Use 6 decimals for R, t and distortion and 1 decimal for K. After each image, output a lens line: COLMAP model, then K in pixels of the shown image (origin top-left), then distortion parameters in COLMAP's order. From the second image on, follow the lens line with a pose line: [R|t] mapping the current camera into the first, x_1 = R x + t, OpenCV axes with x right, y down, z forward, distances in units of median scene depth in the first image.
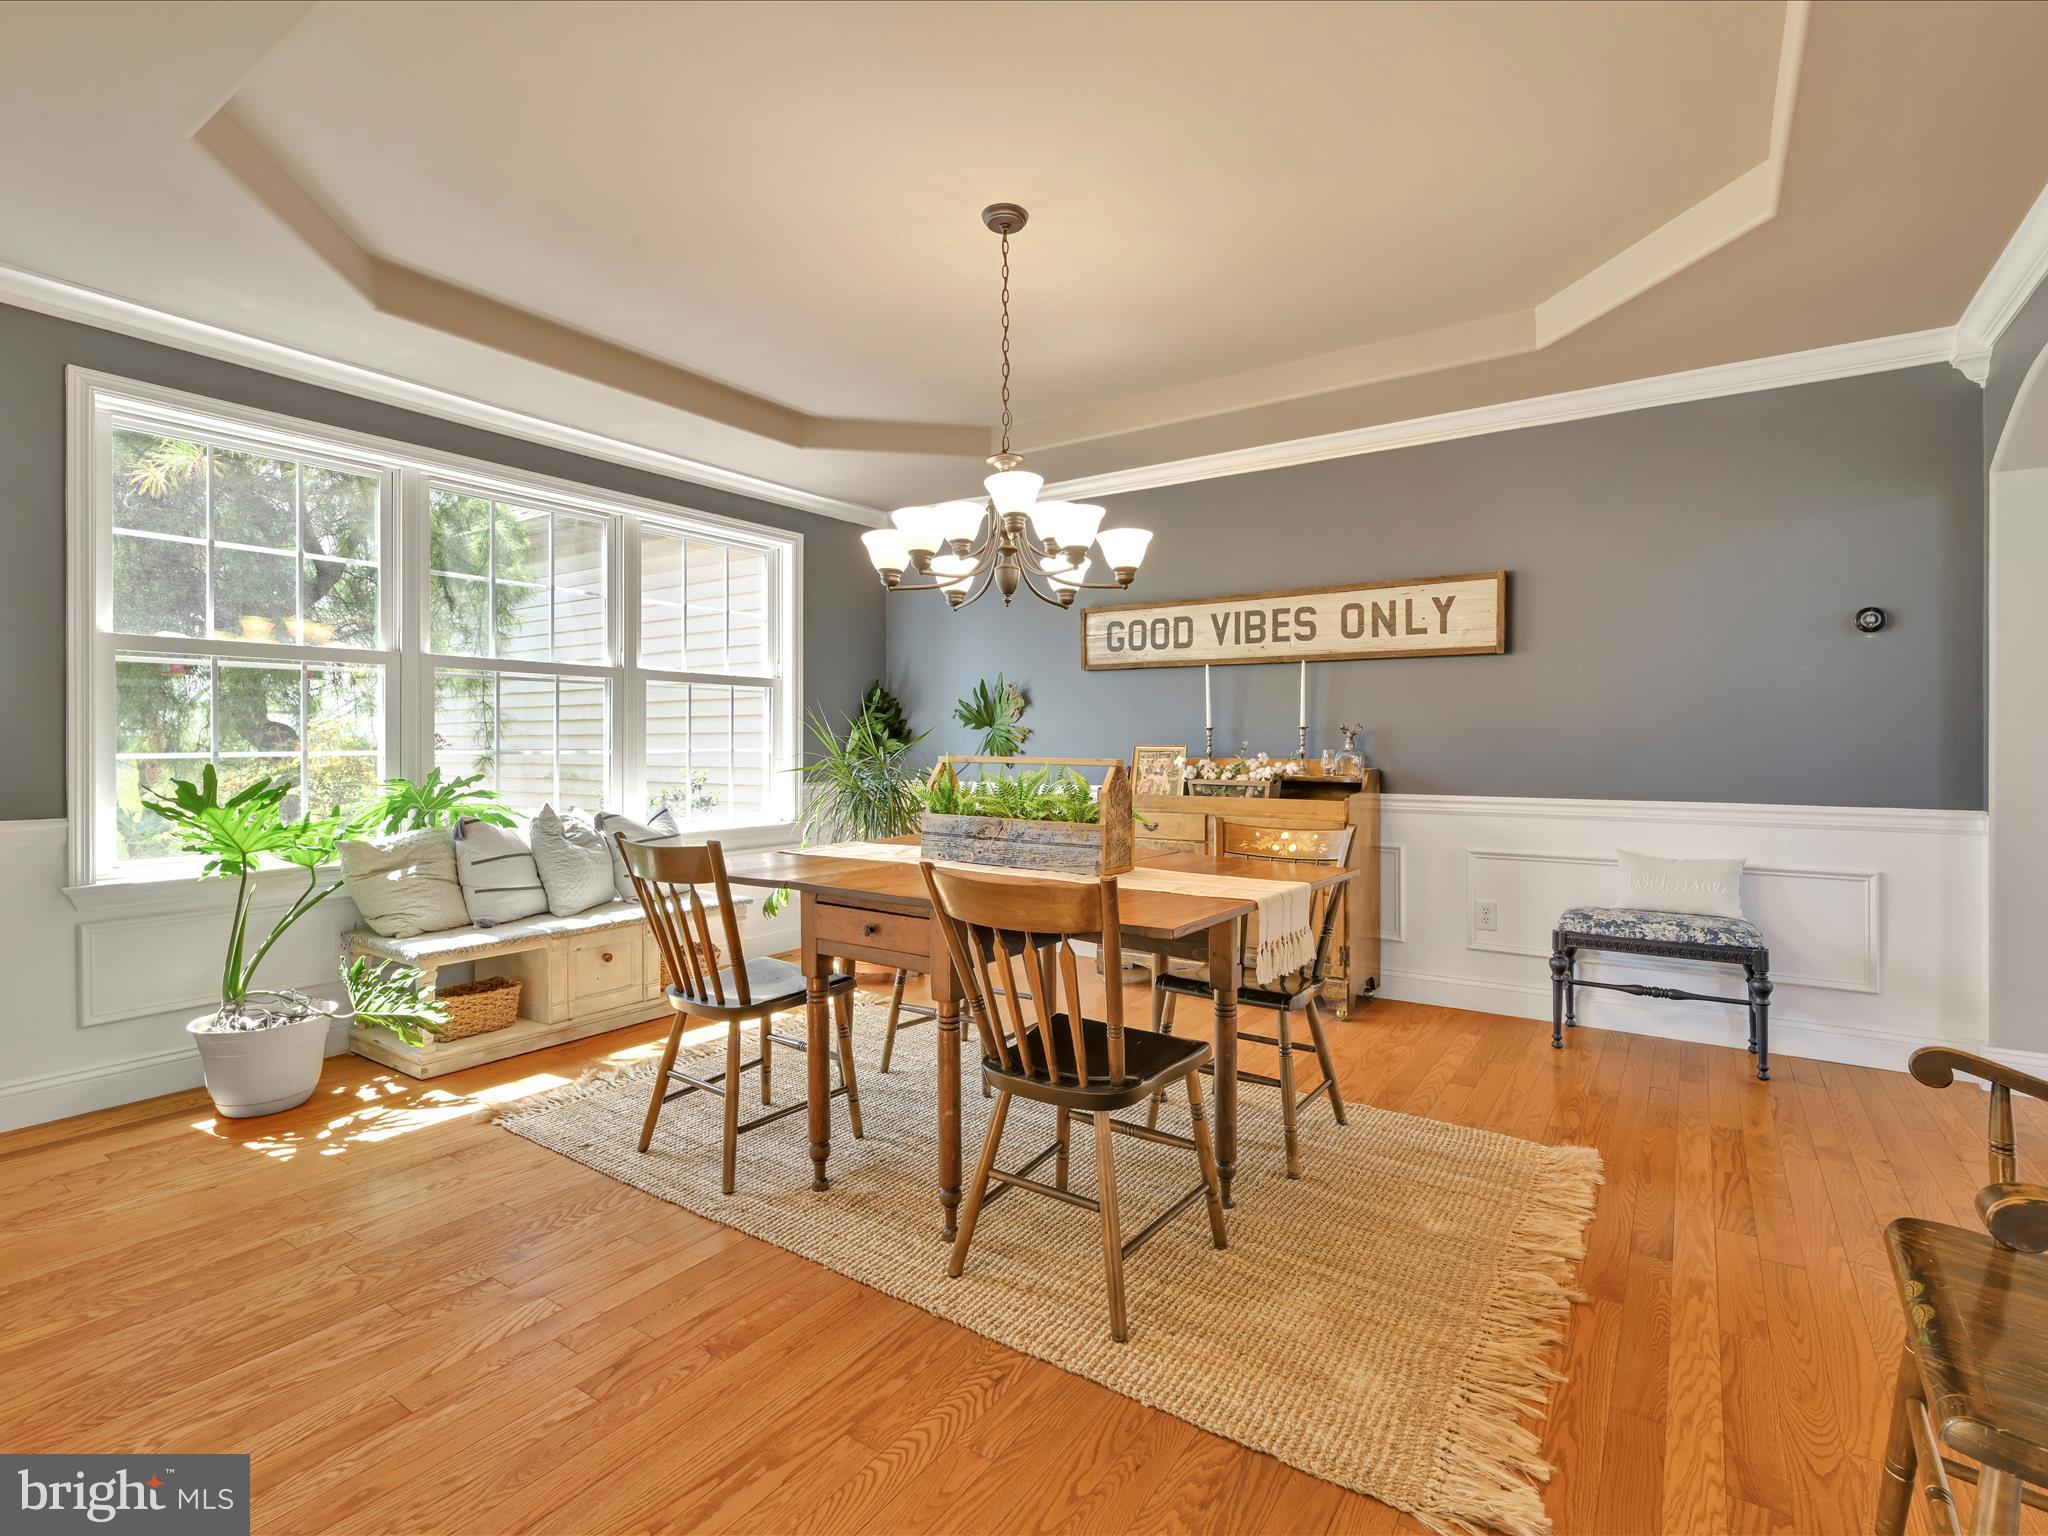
lens RADIAL K [[991.5, 0, 1039.3], [0, 991.5, 765.5], [0, 0, 1]] dist [0.003120, 0.000503]
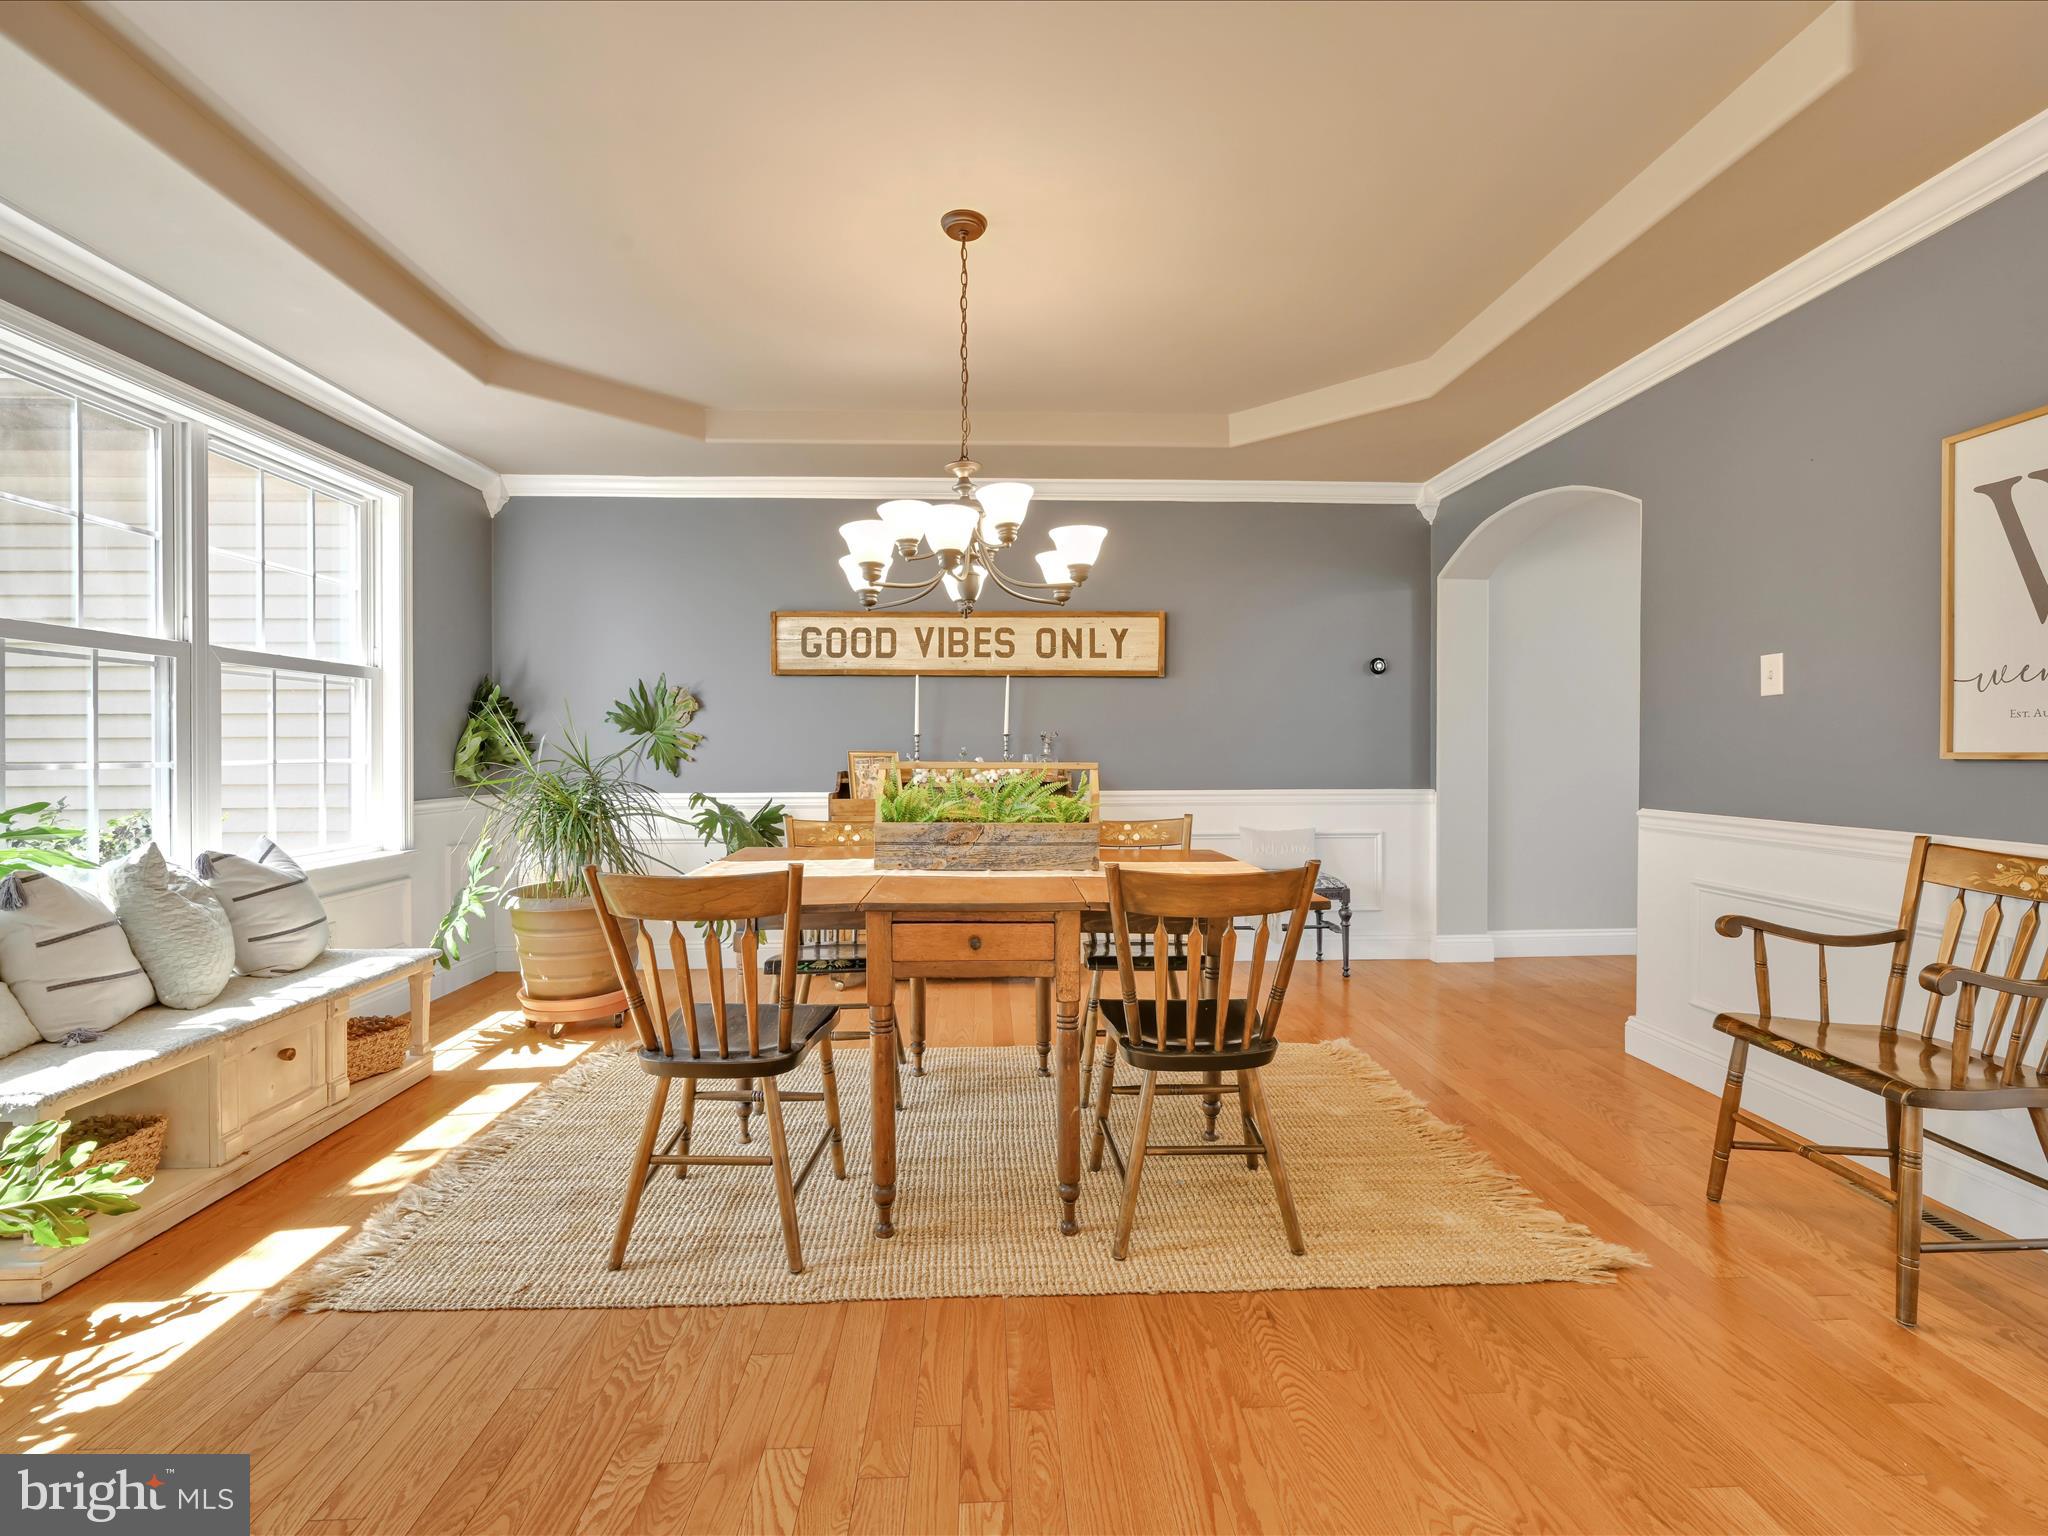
lens RADIAL K [[942.7, 0, 1026.9], [0, 942.7, 774.1], [0, 0, 1]] dist [0.001010, 0.000293]
pose [[0.801068, -0.019807, 0.598246, -0.374166], [0.017901, 0.999798, 0.009131, -0.002813], [-0.598306, 0.003394, 0.801261, 0.131736]]
